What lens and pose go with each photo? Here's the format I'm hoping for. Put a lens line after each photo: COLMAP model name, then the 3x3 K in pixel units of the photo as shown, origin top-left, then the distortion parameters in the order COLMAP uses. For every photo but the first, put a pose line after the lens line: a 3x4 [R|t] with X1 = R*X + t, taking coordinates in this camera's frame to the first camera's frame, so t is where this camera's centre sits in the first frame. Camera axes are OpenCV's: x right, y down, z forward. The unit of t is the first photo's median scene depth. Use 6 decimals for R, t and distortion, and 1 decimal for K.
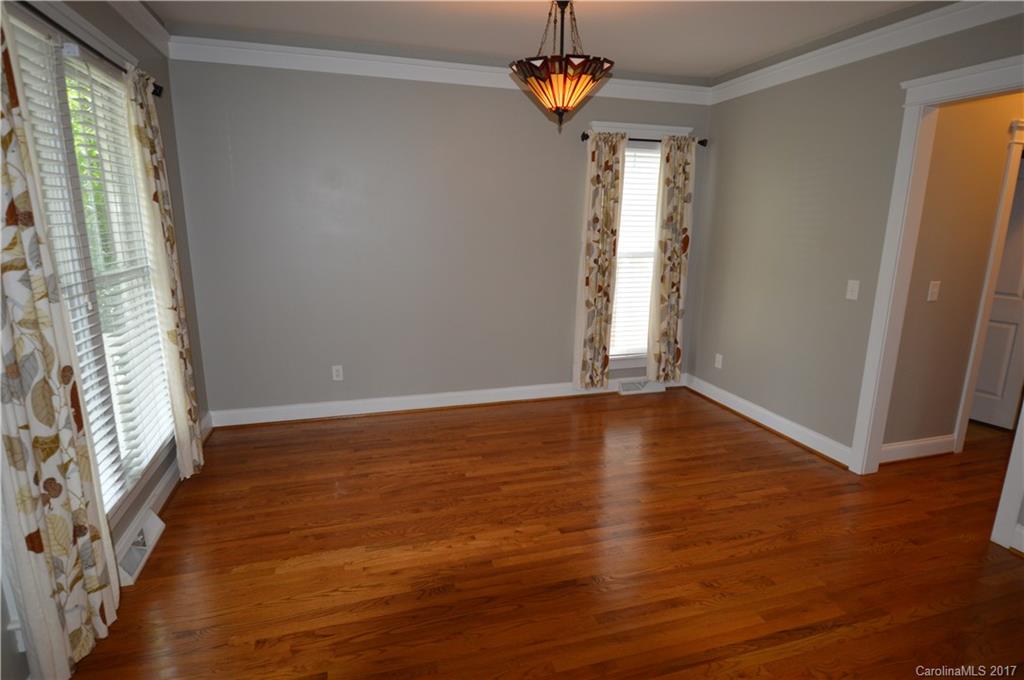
lens RADIAL K [[550.5, 0, 512.0], [0, 550.5, 340.0], [0, 0, 1]] dist [-0.001503, -0.001067]
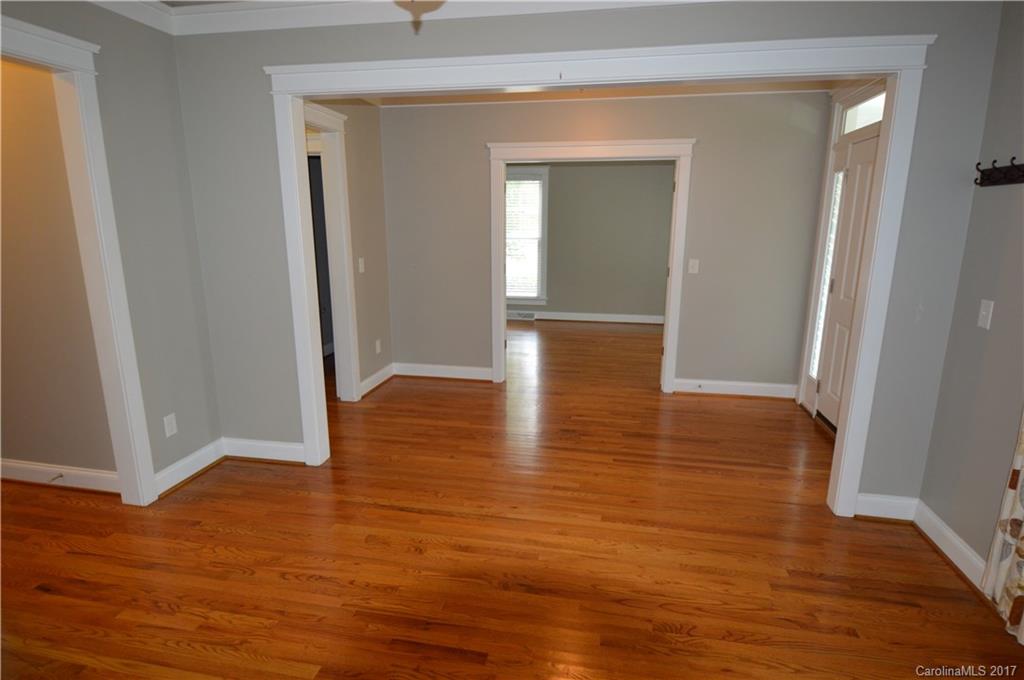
lens RADIAL K [[550.5, 0, 512.0], [0, 550.5, 340.0], [0, 0, 1]] dist [-0.001503, -0.001067]
pose [[-0.881614, -0.095675, 0.462172, -0.225785], [0.112604, 0.908321, 0.402830, -0.299542], [-0.458342, 0.407183, -0.790015, 1.517800]]
